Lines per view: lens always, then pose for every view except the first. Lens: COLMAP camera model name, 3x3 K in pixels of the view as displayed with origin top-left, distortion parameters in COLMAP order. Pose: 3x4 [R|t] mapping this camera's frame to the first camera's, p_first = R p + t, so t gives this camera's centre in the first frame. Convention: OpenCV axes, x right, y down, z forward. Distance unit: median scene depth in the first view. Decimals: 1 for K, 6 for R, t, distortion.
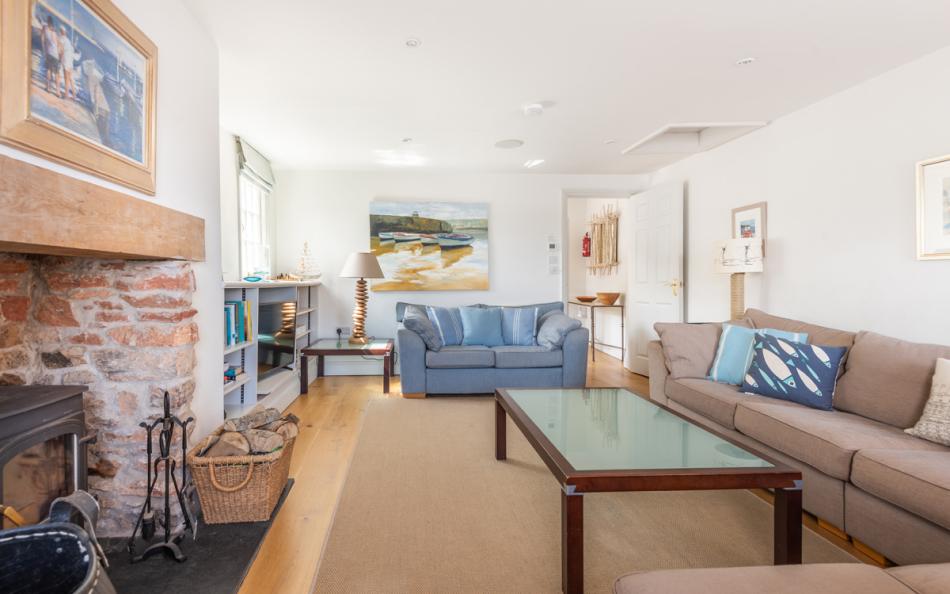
lens RADIAL K [[439.4, 0, 476.2], [0, 439.4, 273.1], [0, 0, 1]] dist [0.043333, -0.026653]
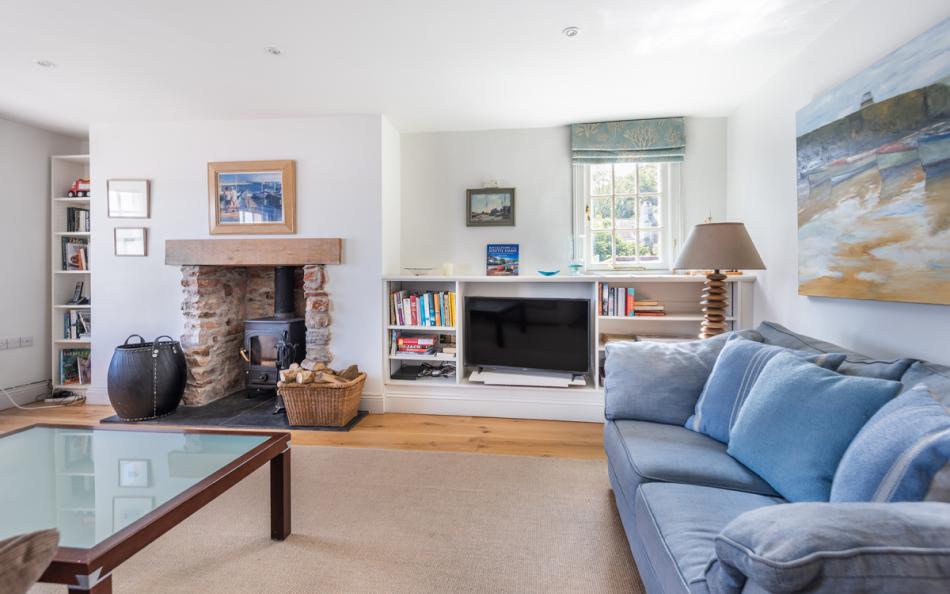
lens RADIAL K [[439.4, 0, 476.2], [0, 439.4, 273.1], [0, 0, 1]] dist [0.043333, -0.026653]
pose [[-0.282802, -0.001749, -0.959177, 0.329454], [0.017681, 0.999819, -0.007036, 0.012961], [0.959015, -0.018949, -0.282720, 0.784504]]
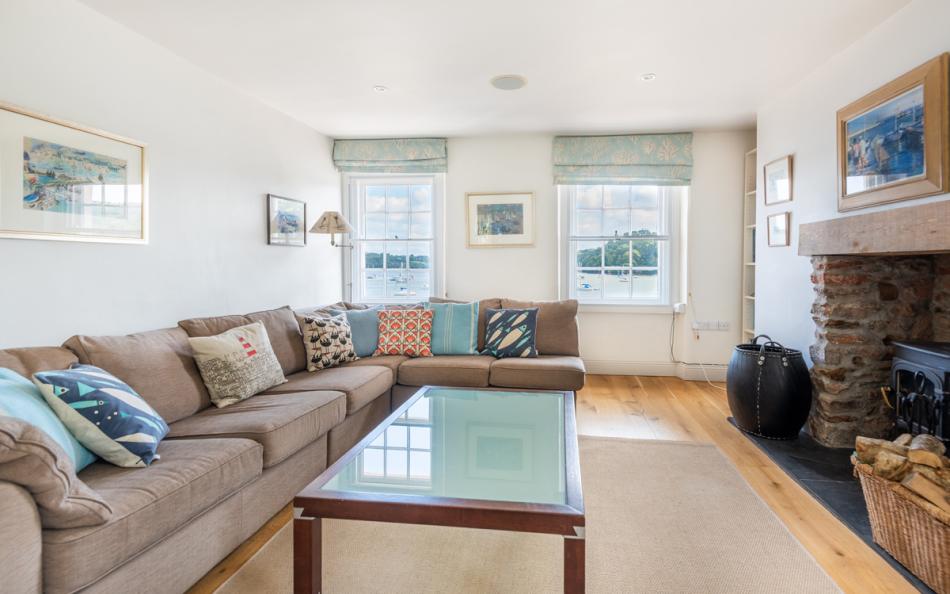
lens RADIAL K [[445.8, 0, 506.7], [0, 445.8, 266.1], [0, 0, 1]] dist [0.046098, -0.027229]
pose [[-0.962603, -0.007498, 0.270814, 0.002005], [-0.010945, 0.999877, -0.011220, 0.010638], [-0.270696, -0.013765, -0.962566, 0.775058]]
